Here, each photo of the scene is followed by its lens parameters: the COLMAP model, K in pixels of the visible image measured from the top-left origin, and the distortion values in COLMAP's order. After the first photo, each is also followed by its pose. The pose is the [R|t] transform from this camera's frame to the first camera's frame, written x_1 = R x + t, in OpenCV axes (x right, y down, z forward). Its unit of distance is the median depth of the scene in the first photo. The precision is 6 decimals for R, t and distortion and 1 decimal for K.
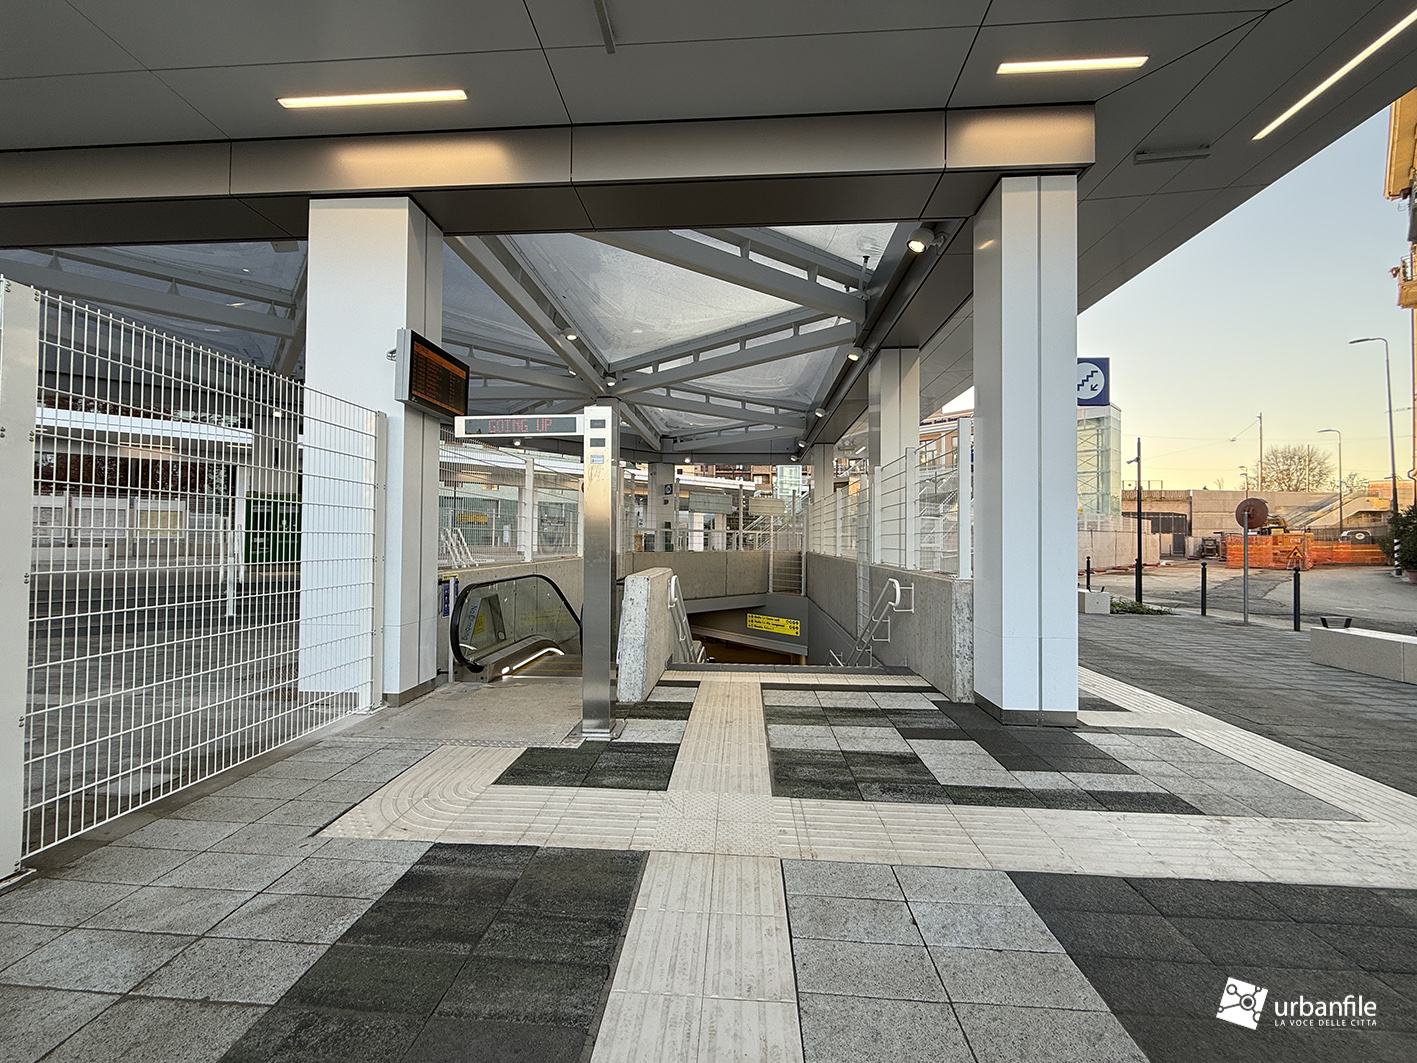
lens RADIAL K [[568.7, 0, 701.9], [0, 568.7, 525.7], [0, 0, 1]] dist [0.000812, 0.000134]
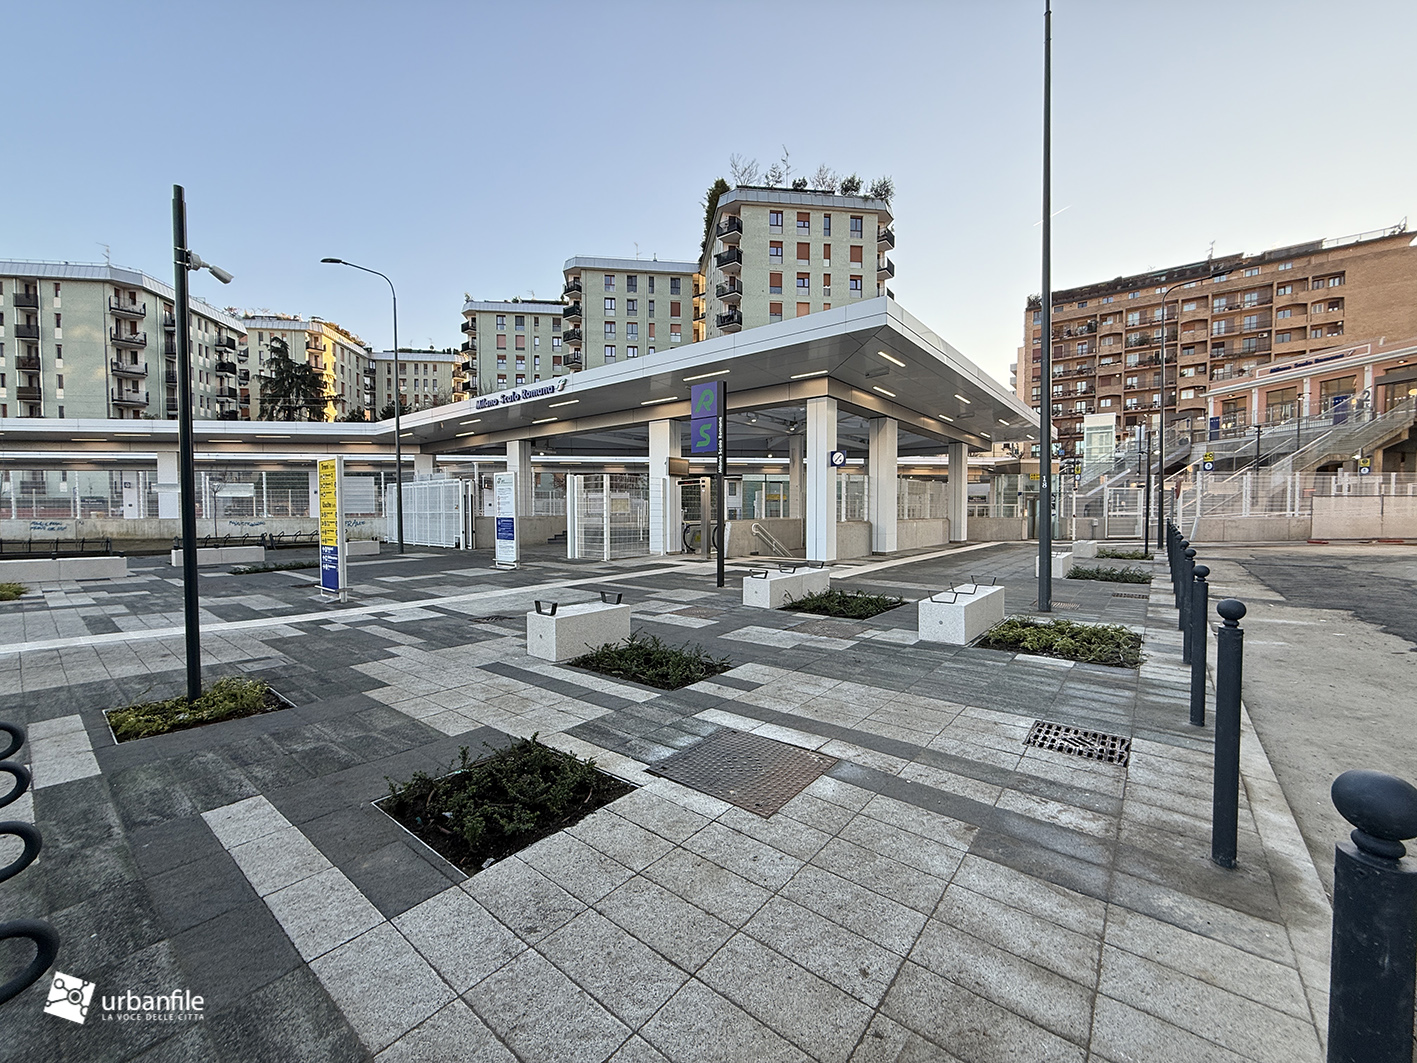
lens RADIAL K [[568.7, 0, 705.9], [0, 568.7, 529.2], [0, 0, 1]] dist [0.000812, 0.000134]
pose [[0.826746, 0.007135, -0.562531, 0.399888], [0.023088, 0.998647, 0.046599, -0.006023], [0.562102, -0.051513, 0.825462, -0.439479]]
